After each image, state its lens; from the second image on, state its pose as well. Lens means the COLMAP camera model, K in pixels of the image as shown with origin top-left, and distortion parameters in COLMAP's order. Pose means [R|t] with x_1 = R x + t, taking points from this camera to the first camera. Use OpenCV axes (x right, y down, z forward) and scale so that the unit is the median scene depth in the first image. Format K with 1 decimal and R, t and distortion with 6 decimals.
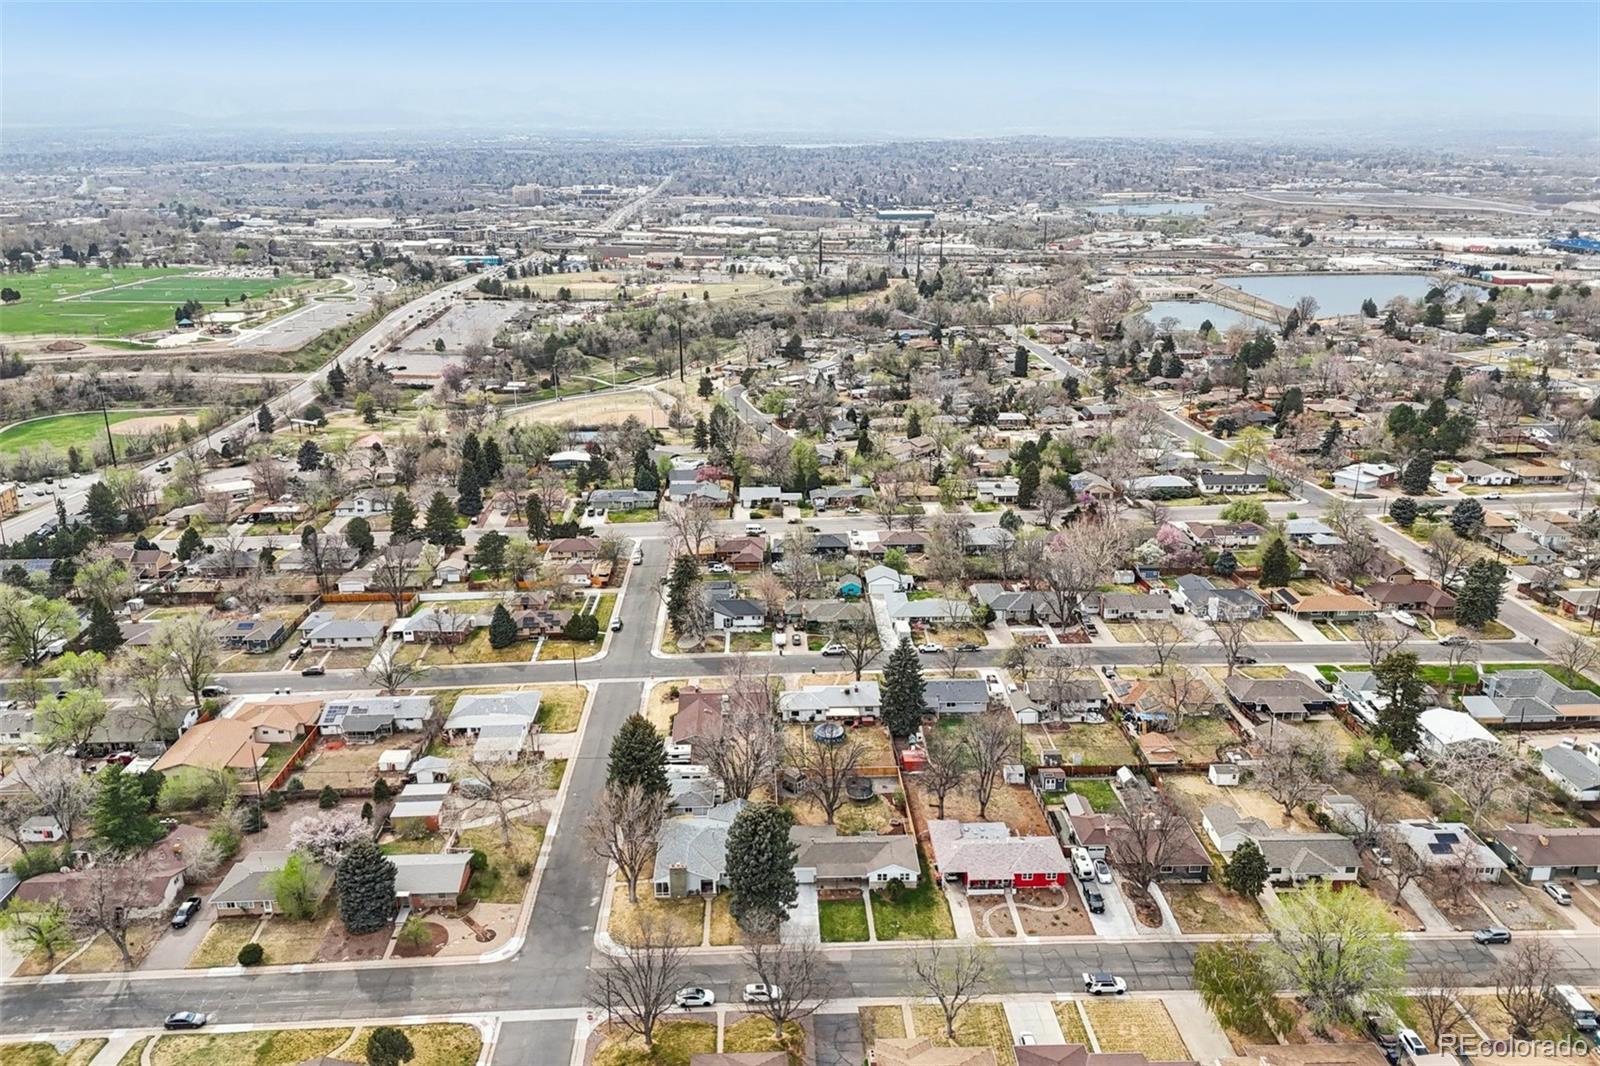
lens RADIAL K [[1177.8, 0, 800.0], [0, 1177.8, 533.0], [0, 0, 1]] dist [0.099532, -0.117738]
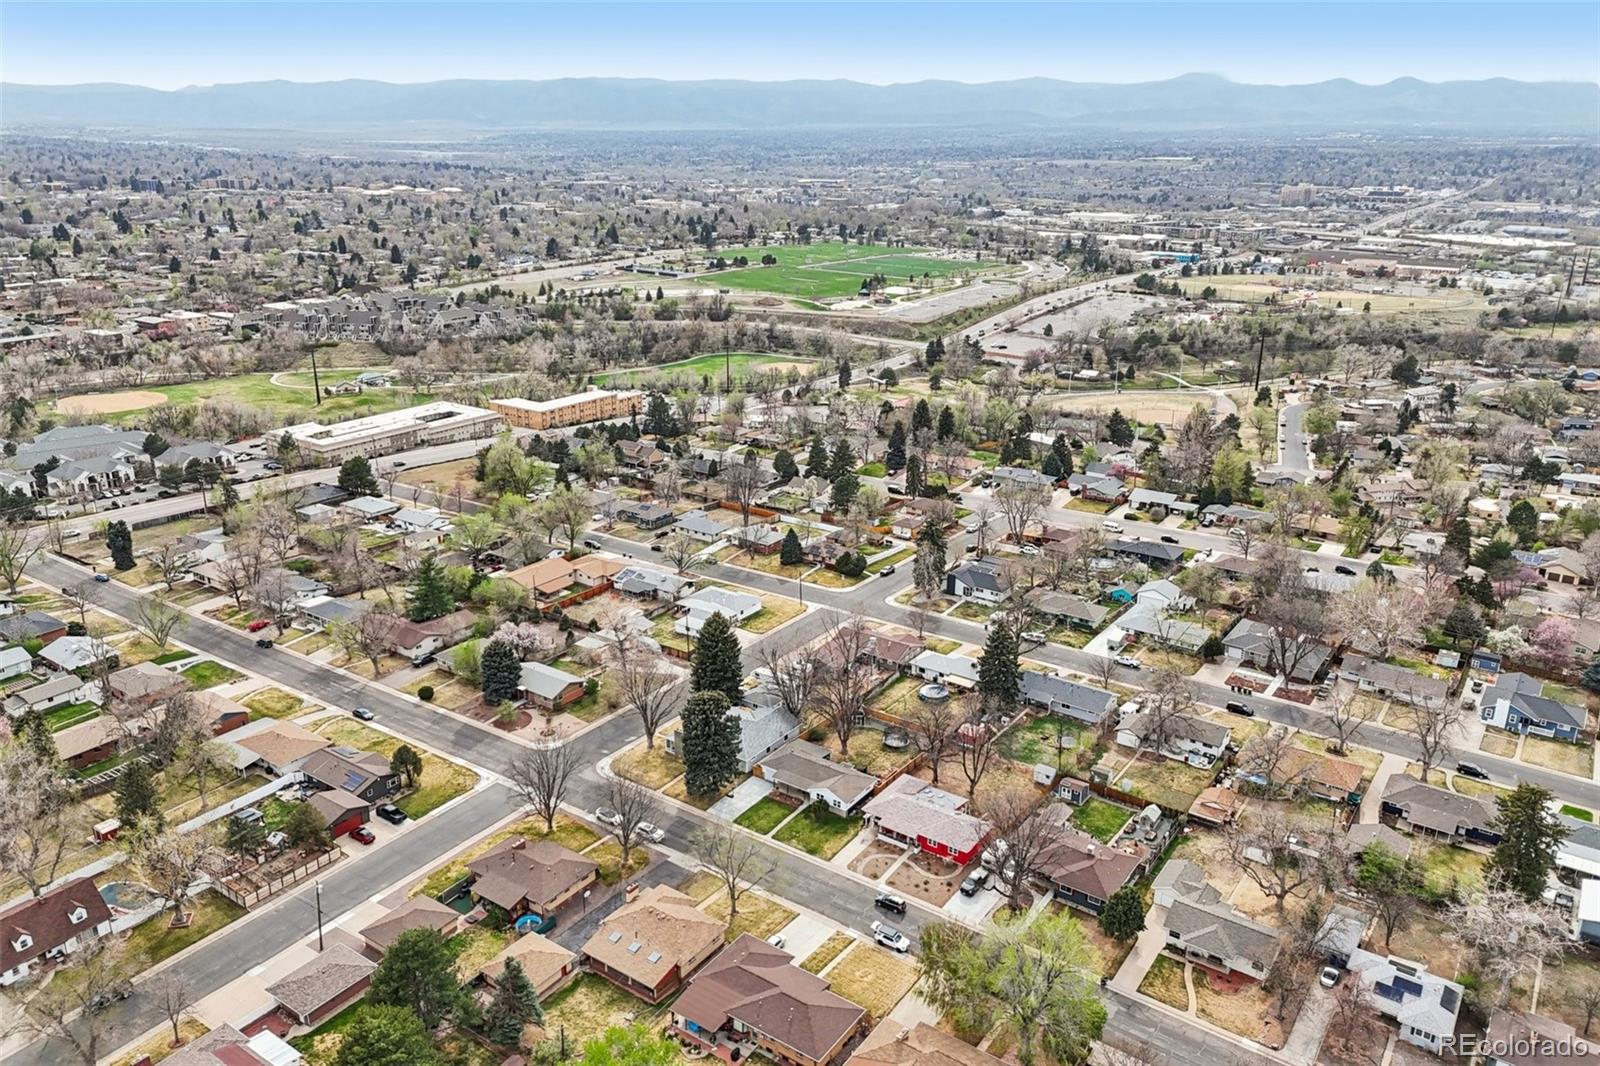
lens RADIAL K [[1177.8, 0, 800.0], [0, 1177.8, 533.0], [0, 0, 1]] dist [0.099532, -0.117738]
pose [[0.794478, 0.202837, -0.572418, 0.381466], [-0.202094, 0.977156, 0.065764, -0.012991], [0.572681, 0.063435, 0.817320, 0.039521]]
